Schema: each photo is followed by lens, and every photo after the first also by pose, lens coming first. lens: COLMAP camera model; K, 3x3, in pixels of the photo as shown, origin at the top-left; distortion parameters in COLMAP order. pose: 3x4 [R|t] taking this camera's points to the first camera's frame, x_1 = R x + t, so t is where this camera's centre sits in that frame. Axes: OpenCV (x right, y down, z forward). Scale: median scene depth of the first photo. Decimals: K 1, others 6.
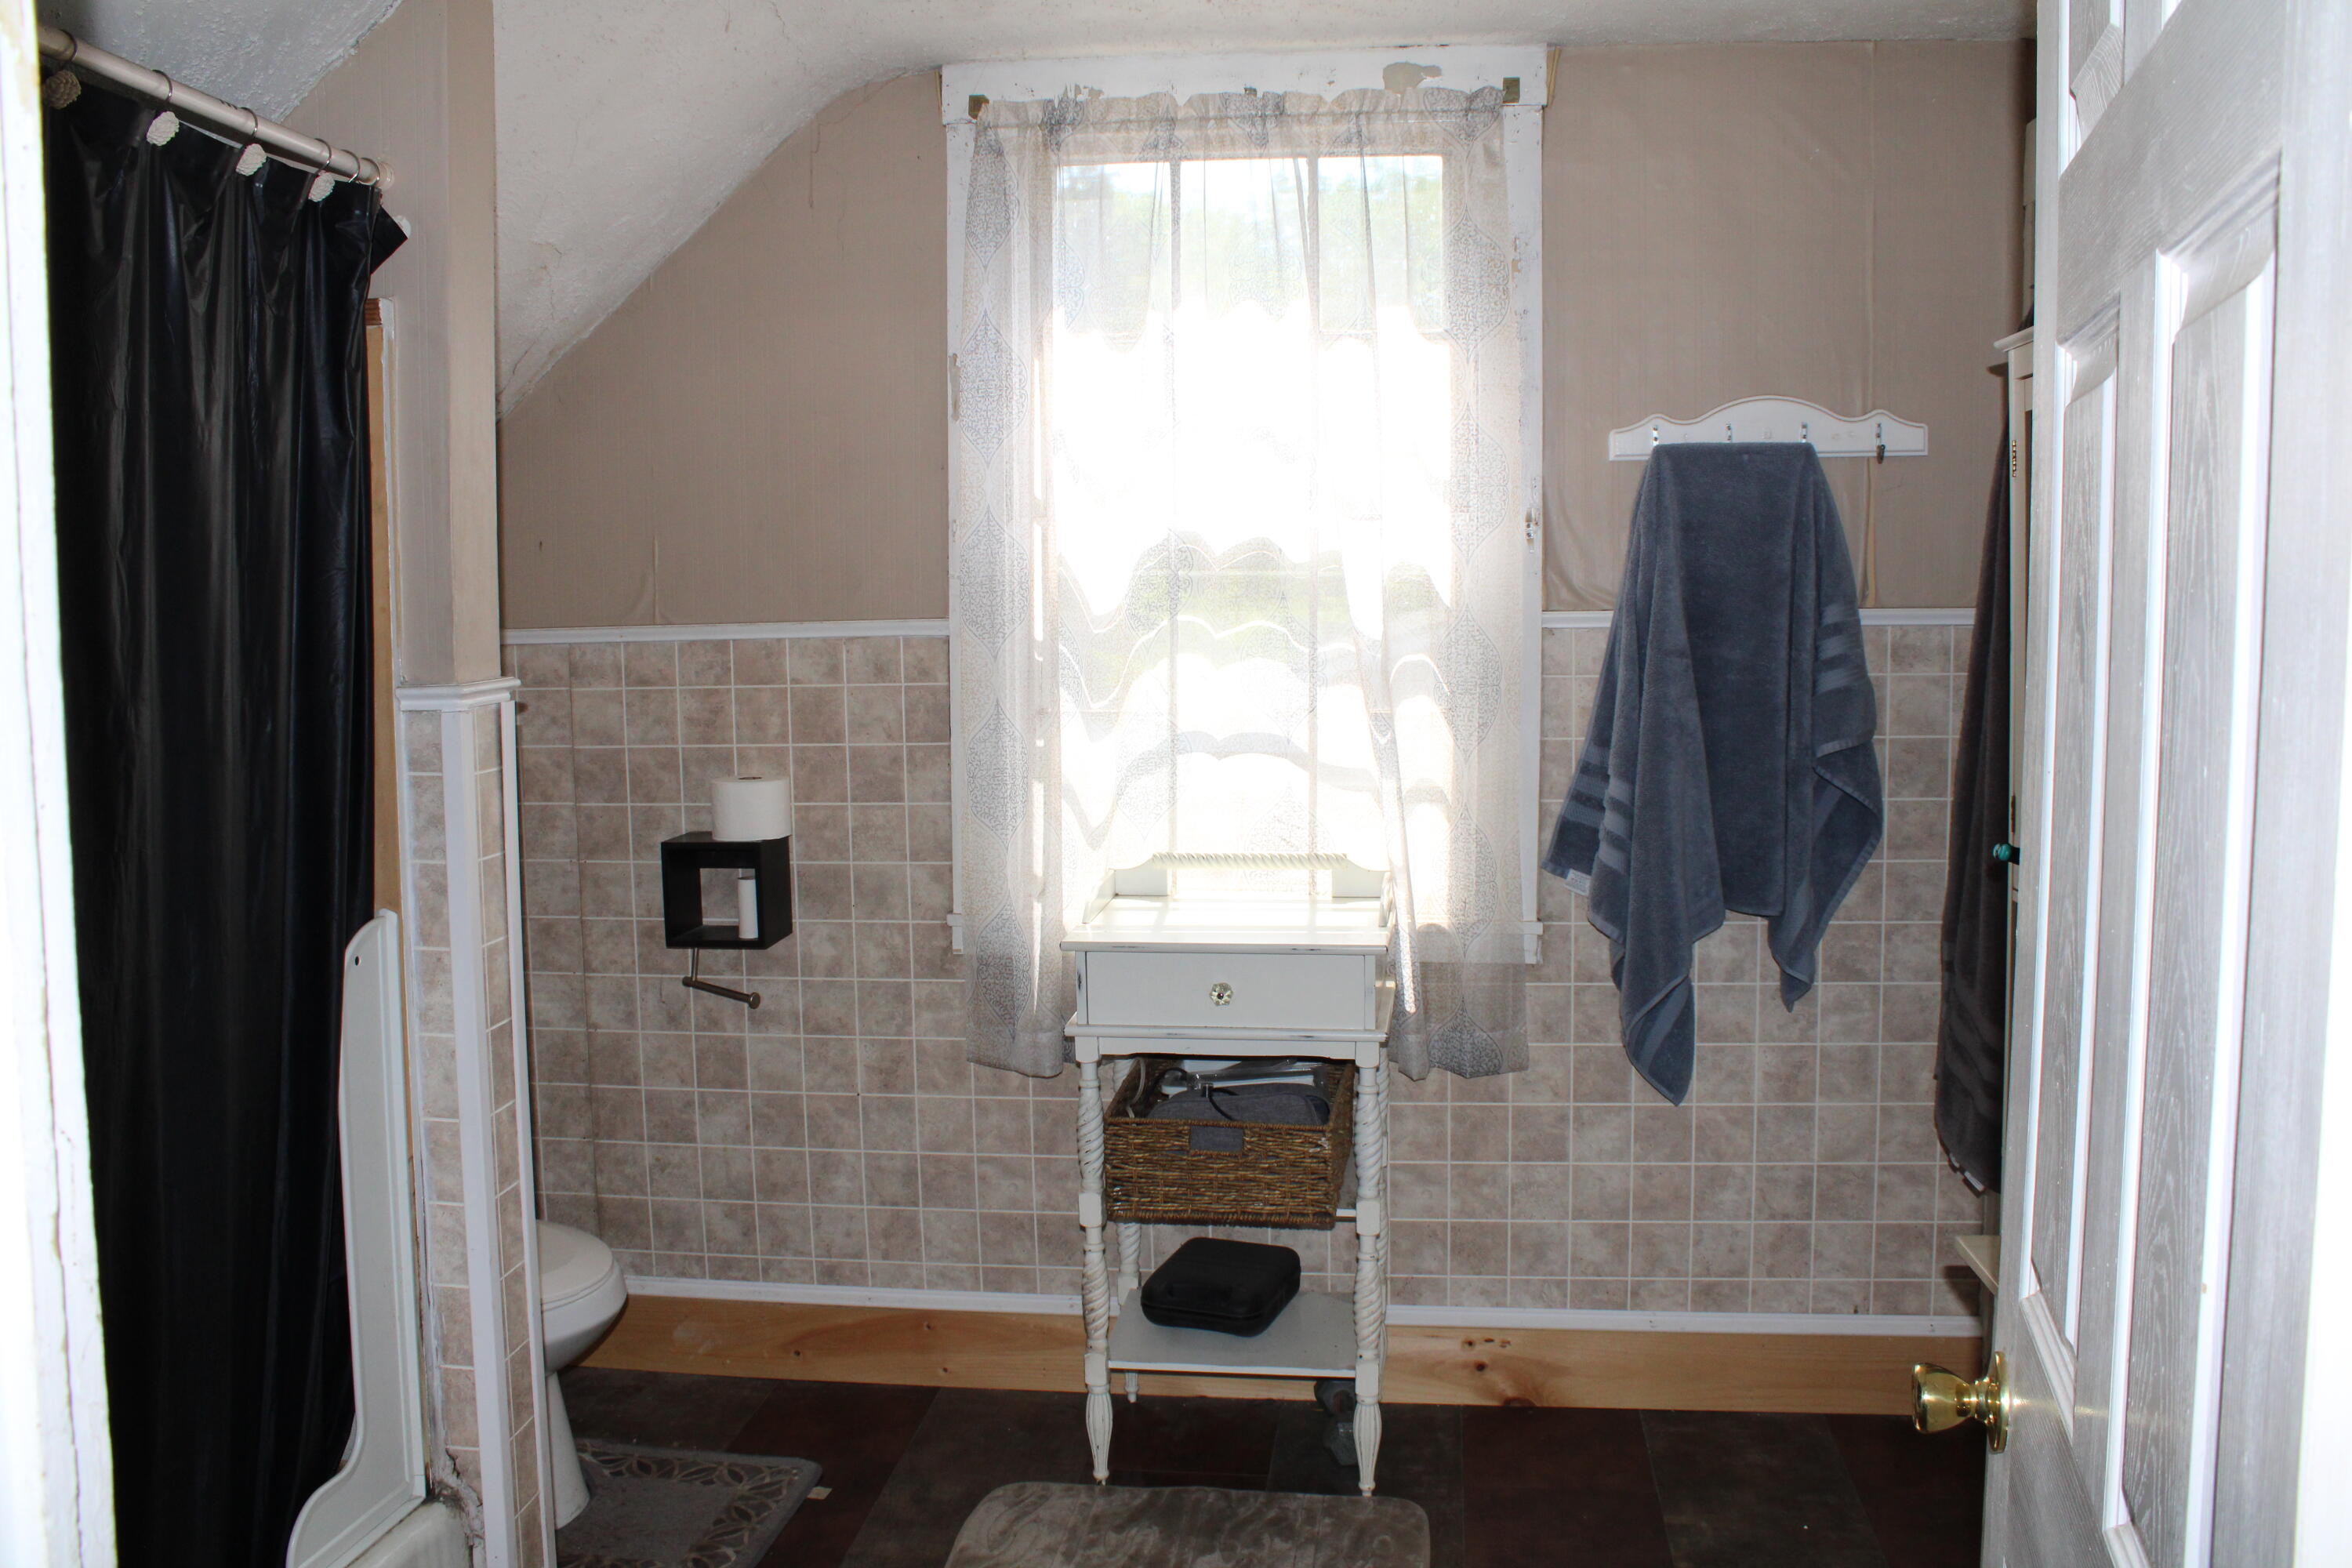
lens RADIAL K [[2050.4, 0, 1176.0], [0, 2050.4, 784.0], [0, 0, 1]] dist [-0.164310, 0.155108]
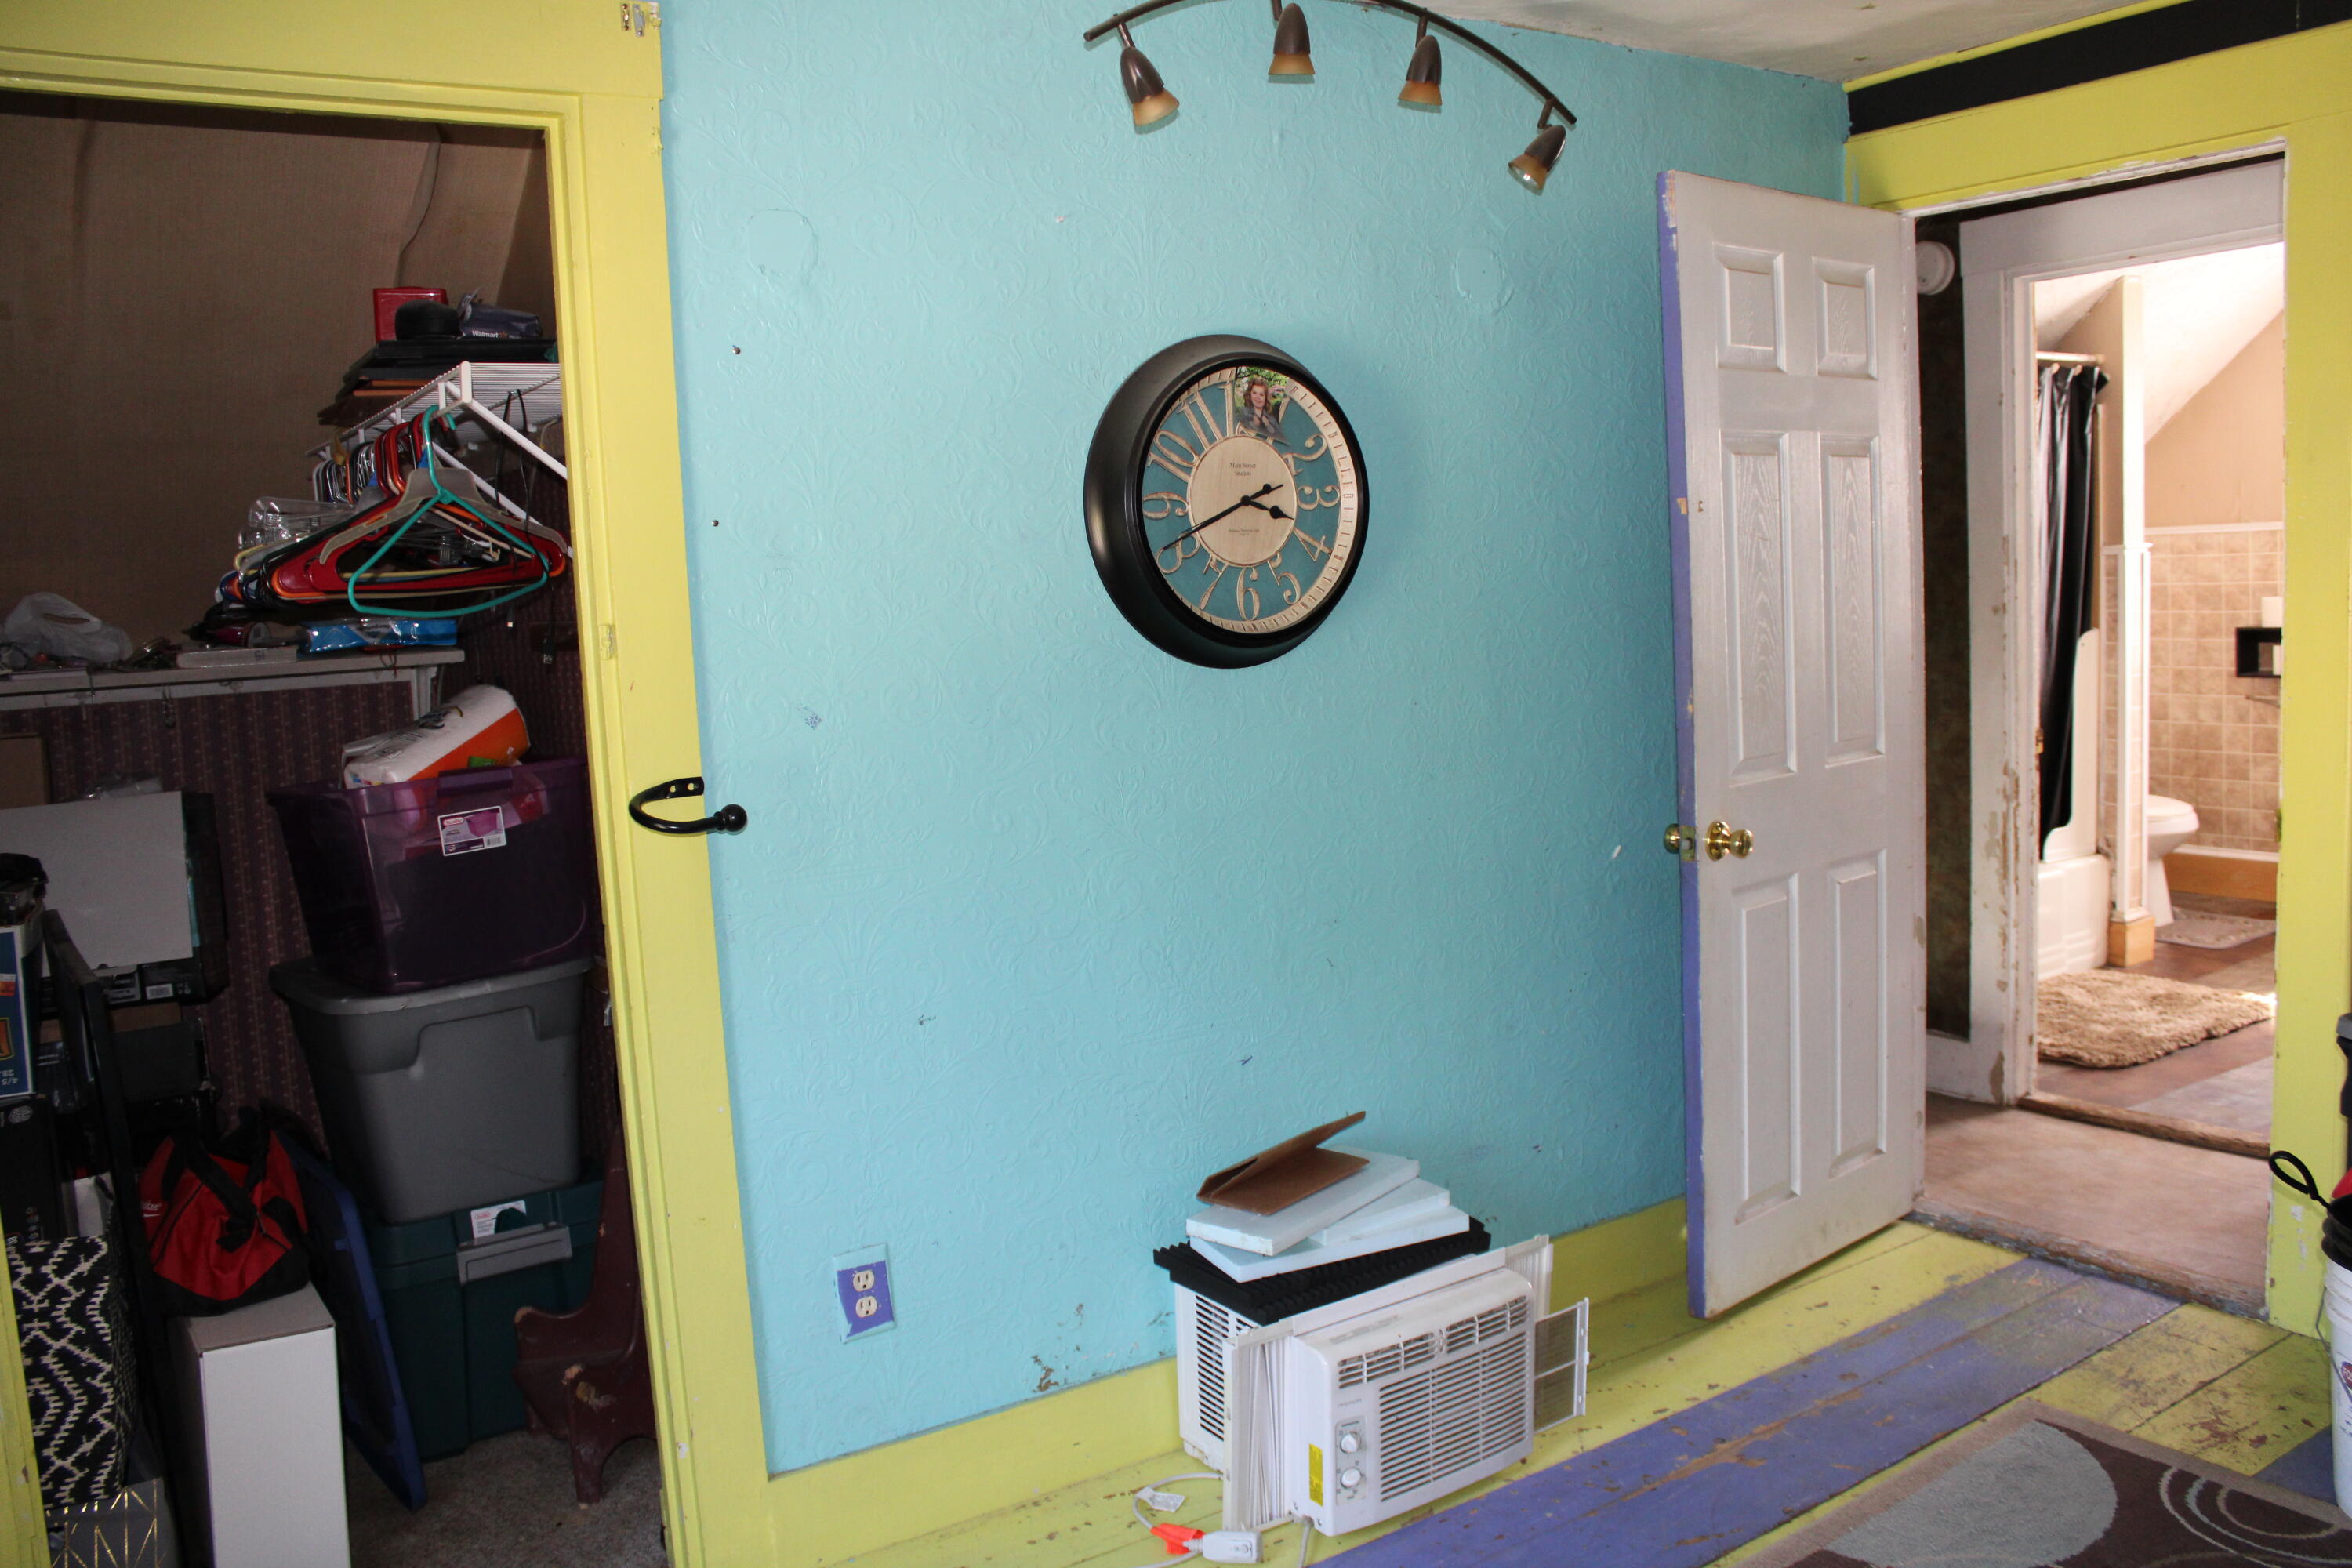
lens RADIAL K [[2050.4, 0, 1176.0], [0, 2050.4, 784.0], [0, 0, 1]] dist [-0.164310, 0.155108]
pose [[0.678576, 0.056381, -0.732363, 0.482249], [-0.023650, 0.998210, 0.054935, 0.098465], [0.734149, -0.019957, 0.678695, -1.125602]]
